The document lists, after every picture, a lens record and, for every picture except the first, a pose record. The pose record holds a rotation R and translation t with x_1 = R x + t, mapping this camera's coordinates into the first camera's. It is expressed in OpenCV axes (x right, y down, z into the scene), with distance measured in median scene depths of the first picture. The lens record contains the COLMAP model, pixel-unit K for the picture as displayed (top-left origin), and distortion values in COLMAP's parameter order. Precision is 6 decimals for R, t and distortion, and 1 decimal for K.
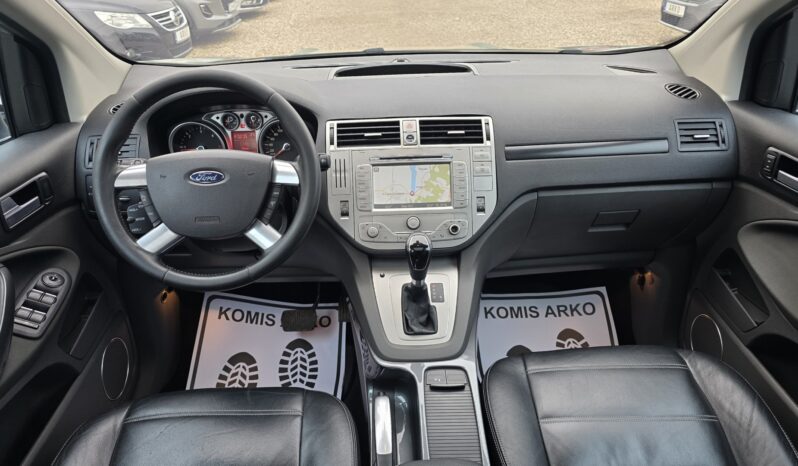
lens RADIAL K [[568.8, 0, 399.3], [0, 568.8, 229.6], [0, 0, 1]] dist [0.035615, -0.032735]
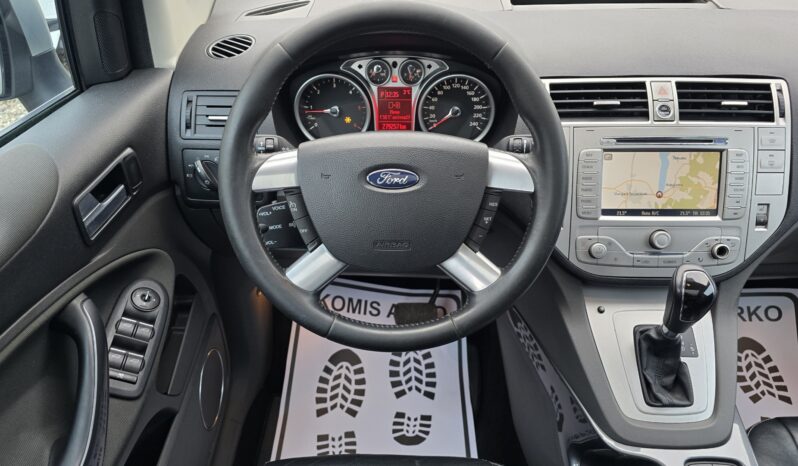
lens RADIAL K [[579.9, 0, 400.3], [0, 579.9, 242.5], [0, 0, 1]] dist [0.083858, -0.130614]
pose [[0.998359, 0.042051, -0.038882, -0.252575], [-0.035797, 0.988114, 0.149499, -0.099883], [0.044707, -0.147861, 0.987997, 0.291899]]
